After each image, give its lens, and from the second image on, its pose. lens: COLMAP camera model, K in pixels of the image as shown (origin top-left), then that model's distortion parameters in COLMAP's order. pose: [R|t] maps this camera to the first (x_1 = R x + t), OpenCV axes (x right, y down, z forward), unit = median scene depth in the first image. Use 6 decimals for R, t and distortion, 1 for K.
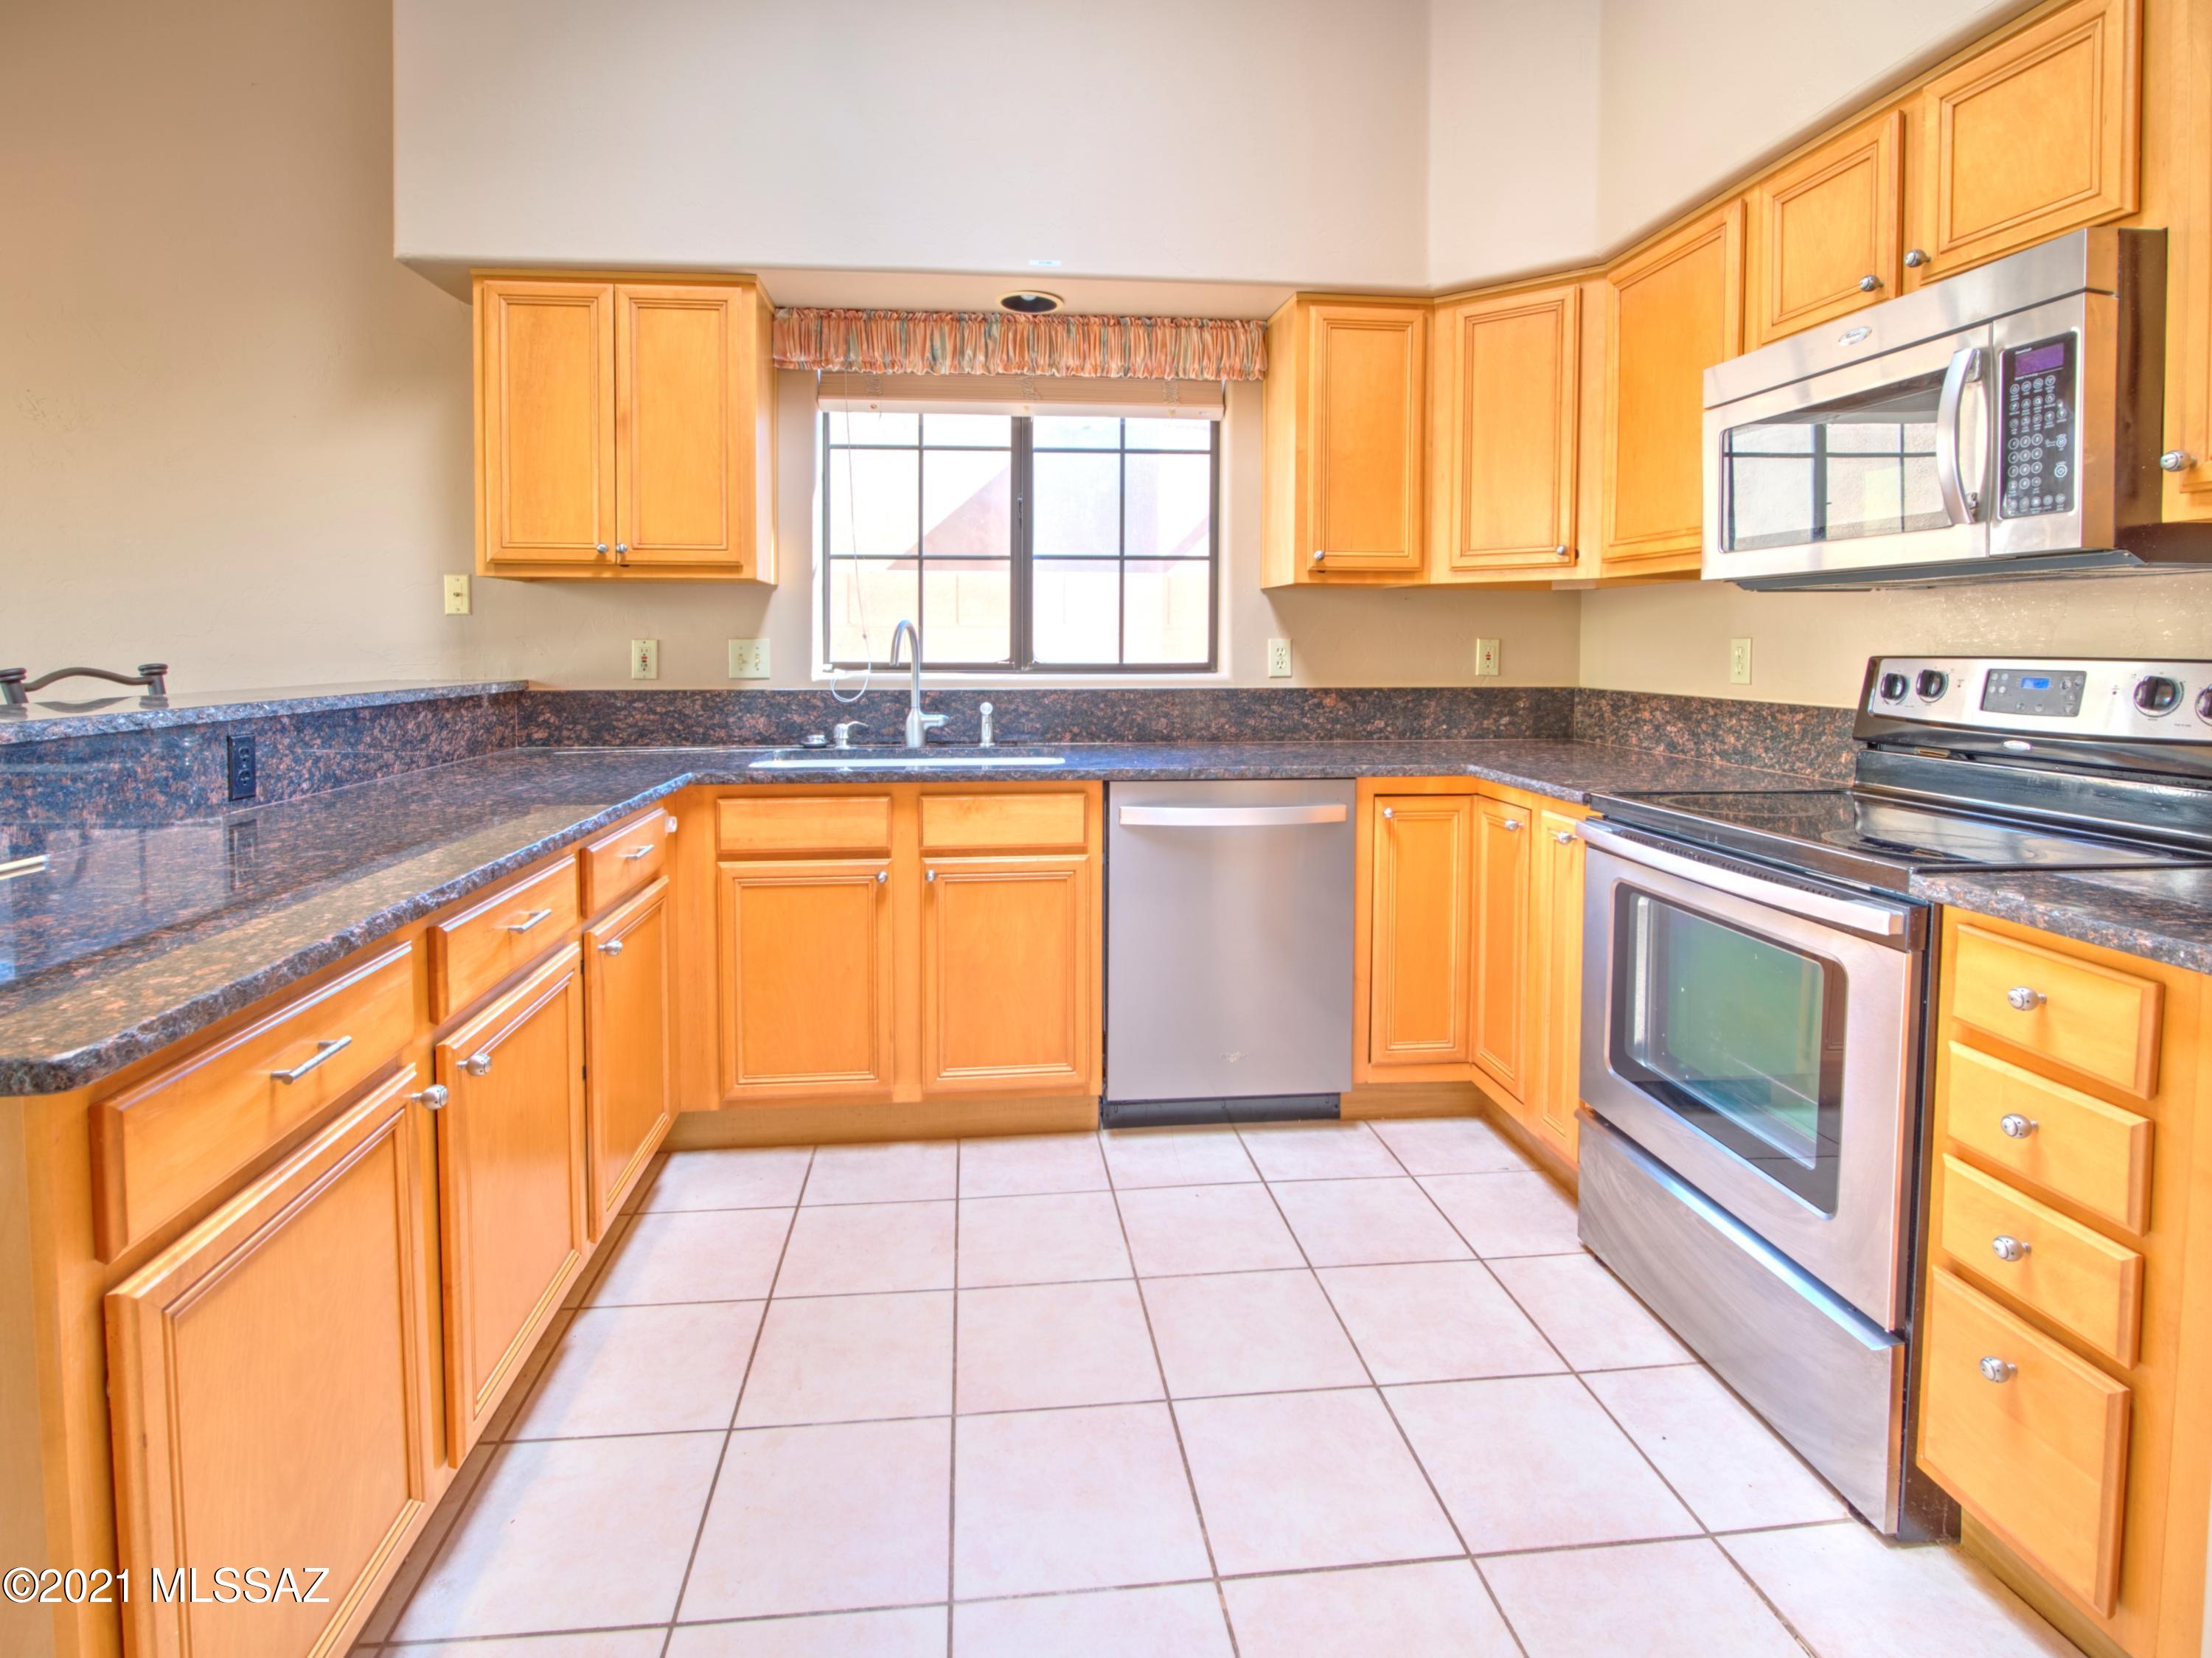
lens RADIAL K [[1092.5, 0, 1076.5], [0, 1092.5, 690.6], [0, 0, 1]] dist [-0.017514, -0.000543]
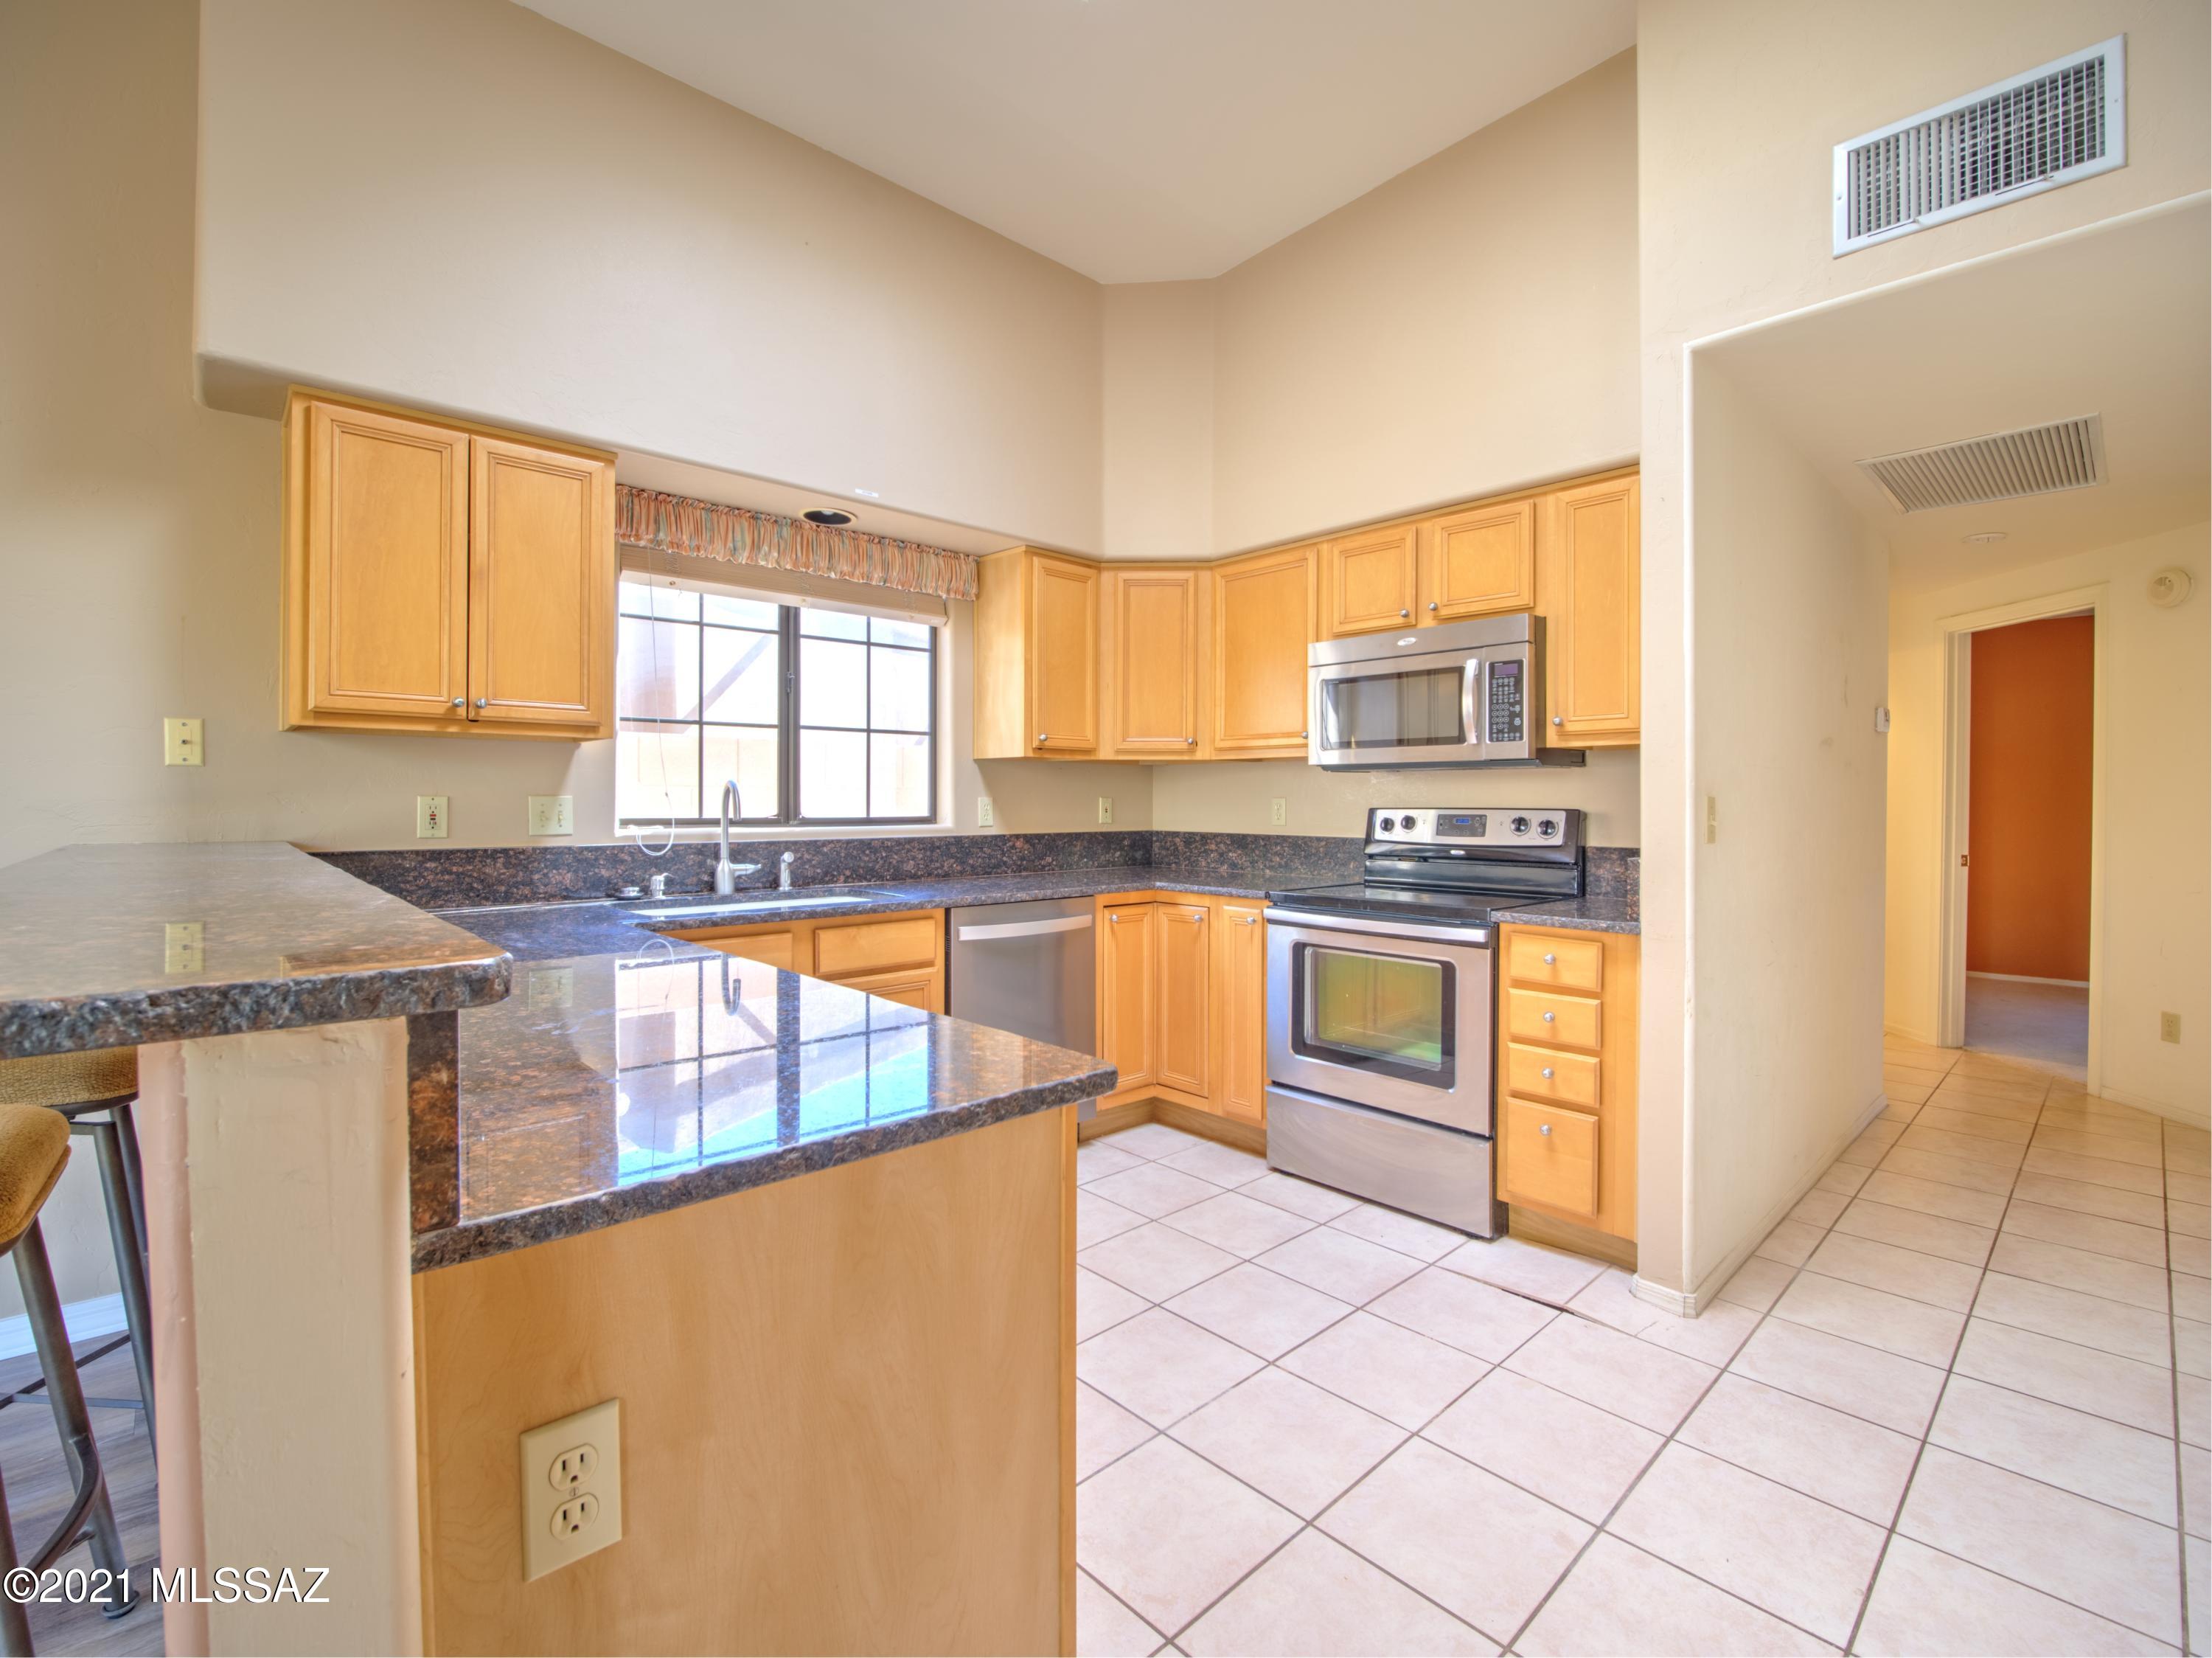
lens RADIAL K [[994.0, 0, 1097.0], [0, 994.0, 812.8], [0, 0, 1]] dist [-0.013725, -0.001181]
pose [[0.796987, -0.006368, 0.603963, -0.514512], [0.024956, 0.999438, -0.022393, 0.001362], [-0.603481, 0.032920, 0.796697, -0.041011]]
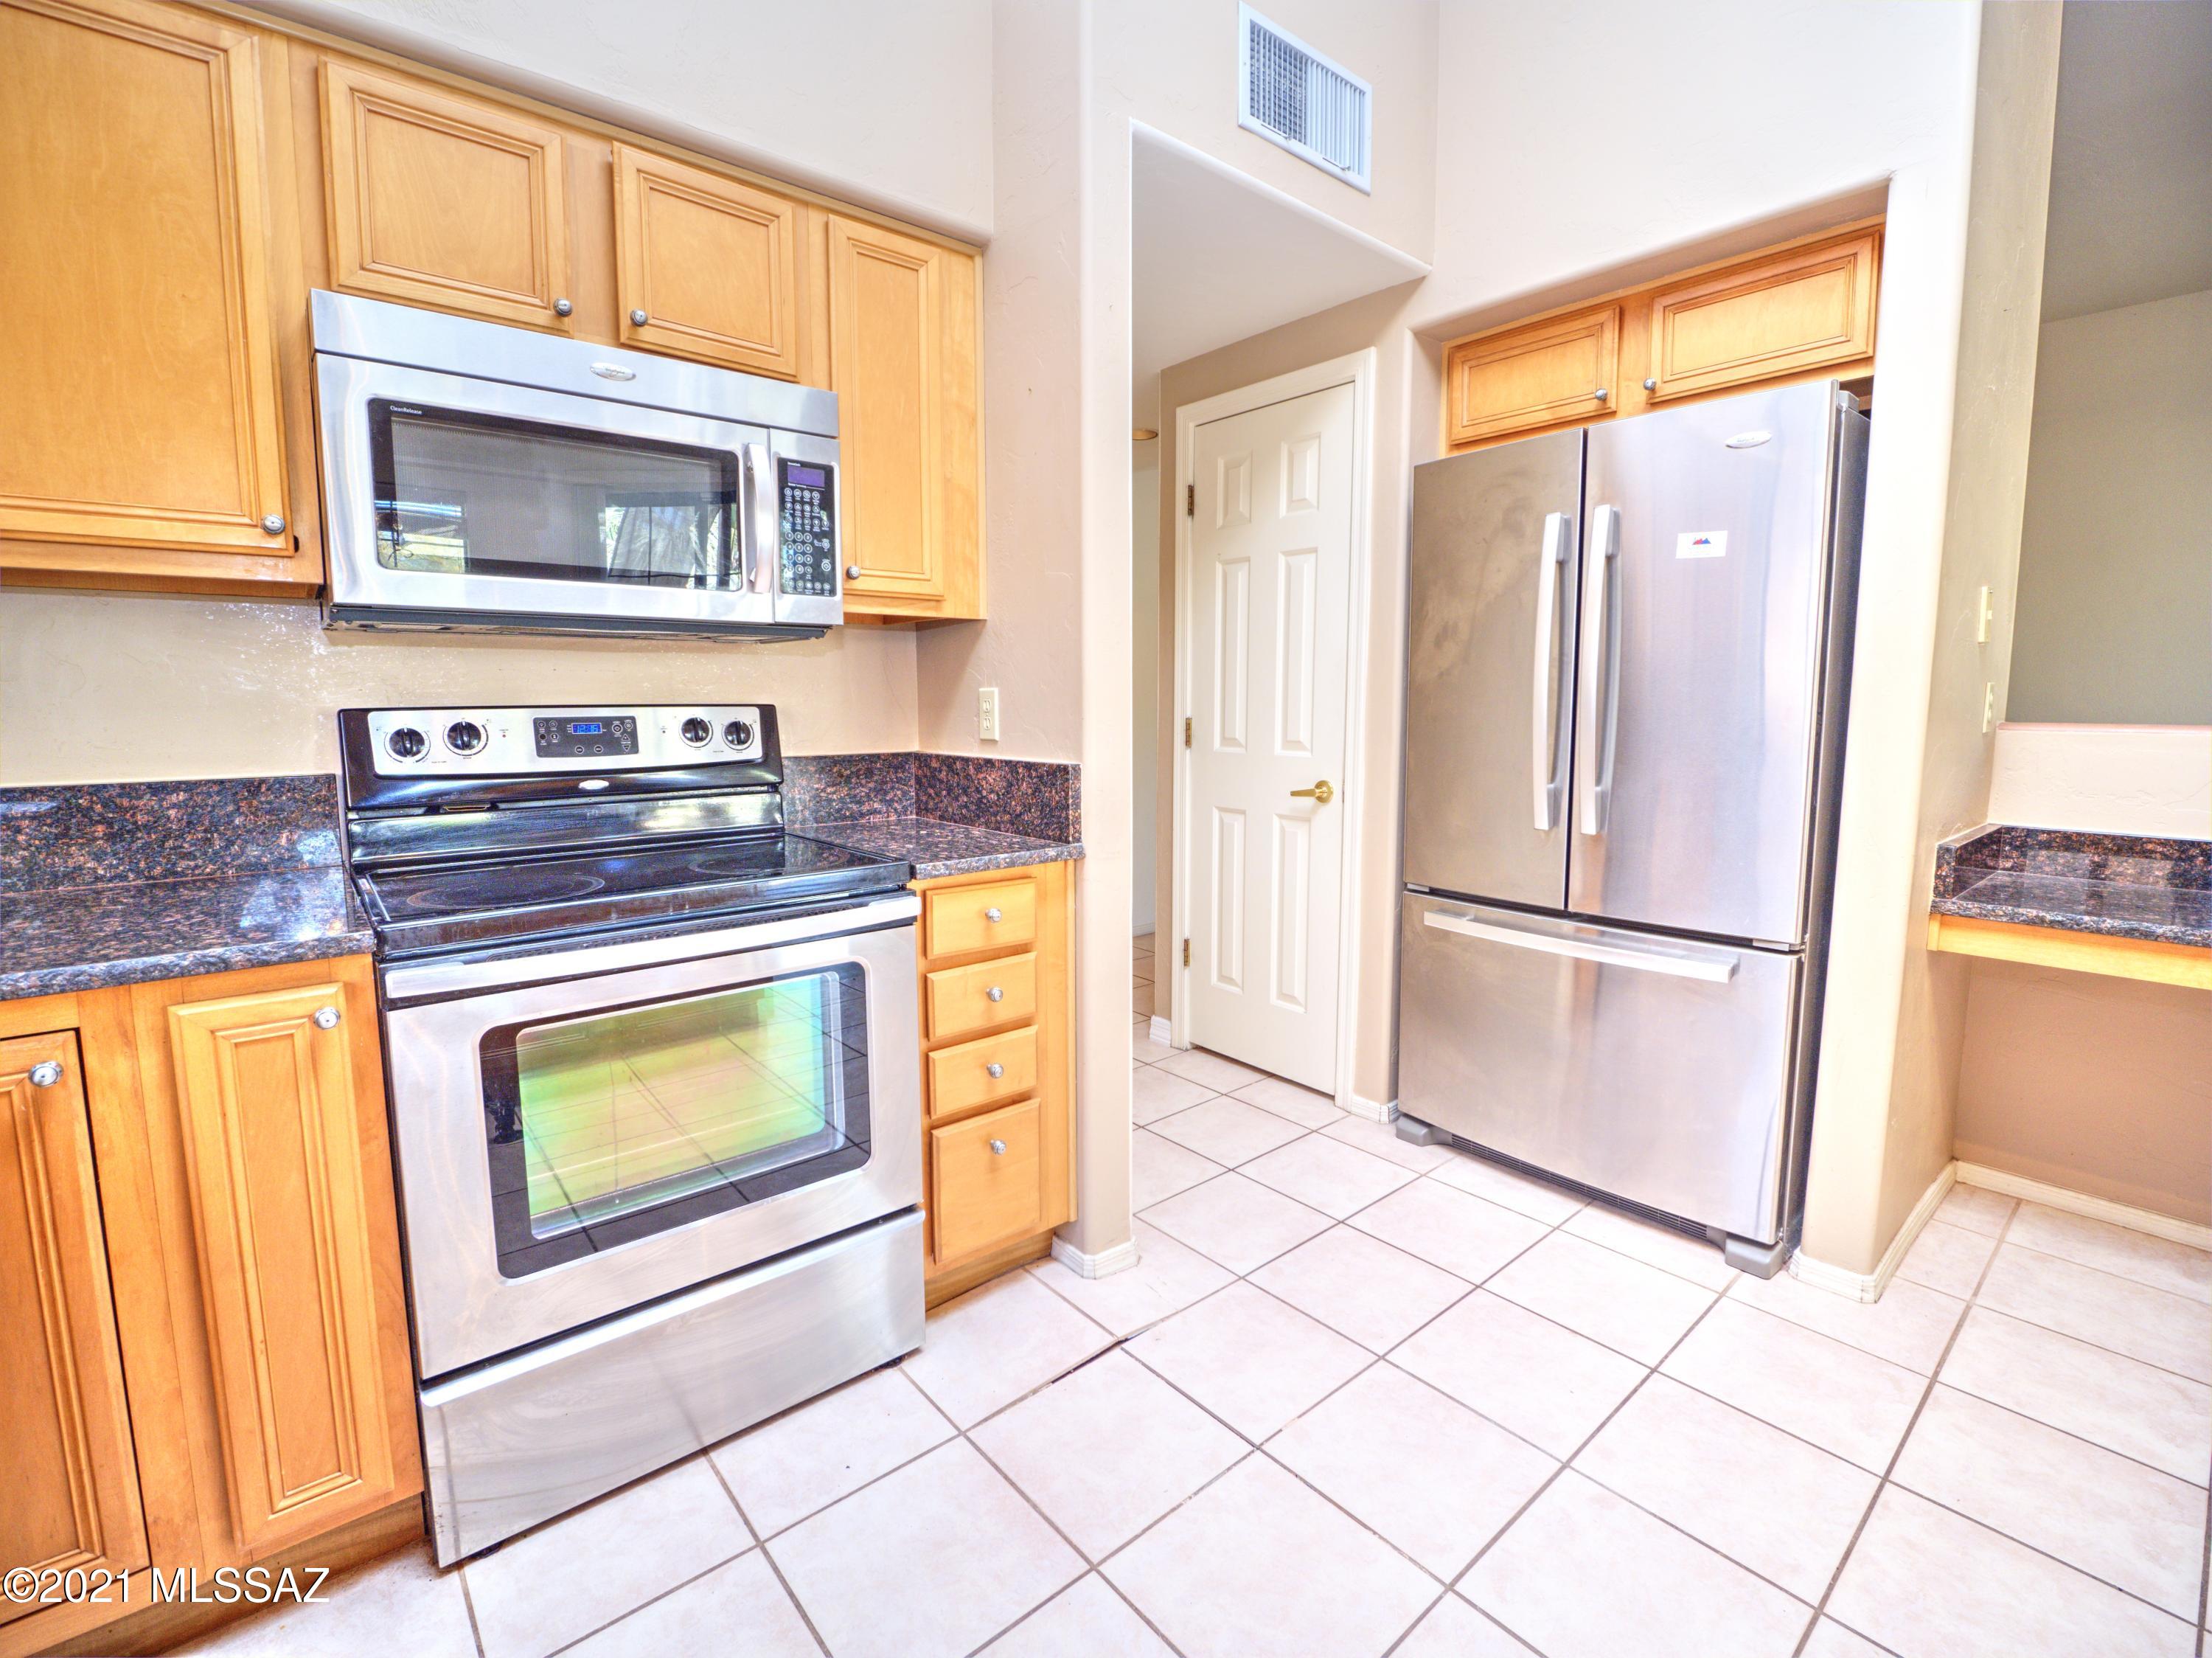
lens RADIAL K [[994.0, 0, 1097.0], [0, 994.0, 812.8], [0, 0, 1]] dist [-0.013725, -0.001181]
pose [[-0.567124, -0.092865, 0.818380, -0.184180], [0.037878, 0.989631, 0.138546, -0.029065], [-0.822761, 0.109572, -0.557727, 0.770680]]
